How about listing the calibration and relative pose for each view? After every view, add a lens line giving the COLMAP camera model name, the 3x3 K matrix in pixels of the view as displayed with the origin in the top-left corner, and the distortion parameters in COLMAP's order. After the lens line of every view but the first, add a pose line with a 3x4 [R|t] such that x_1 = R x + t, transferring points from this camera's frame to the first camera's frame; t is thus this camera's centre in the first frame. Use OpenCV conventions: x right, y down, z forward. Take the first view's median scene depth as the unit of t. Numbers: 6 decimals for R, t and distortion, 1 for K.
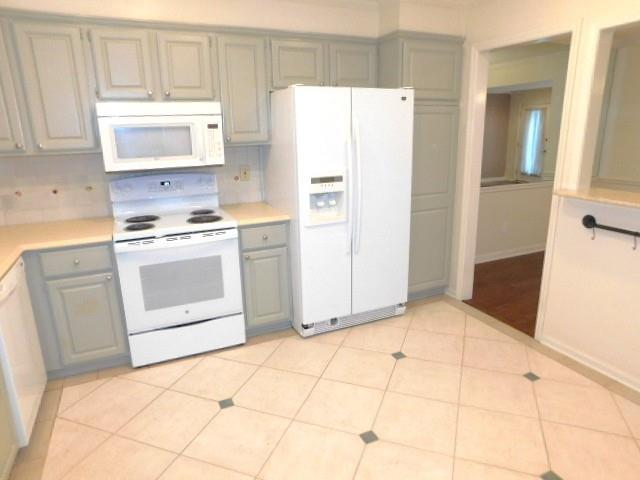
lens RADIAL K [[425.2, 0, 319.8], [0, 425.2, 244.4], [0, 0, 1]] dist [-0.027017, 0.009382]
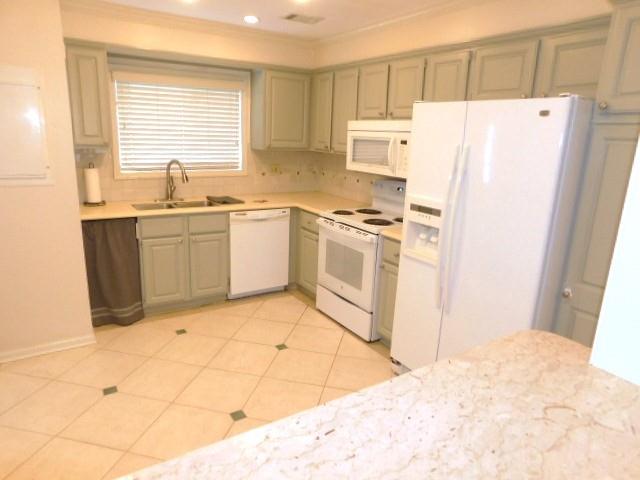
lens RADIAL K [[425.2, 0, 316.5], [0, 425.2, 240.9], [0, 0, 1]] dist [-0.027017, 0.009382]
pose [[0.132633, 0.266426, -0.954686, 0.838054], [-0.308752, 0.926377, 0.215631, -0.215073], [0.941849, 0.266162, 0.205128, 0.648748]]
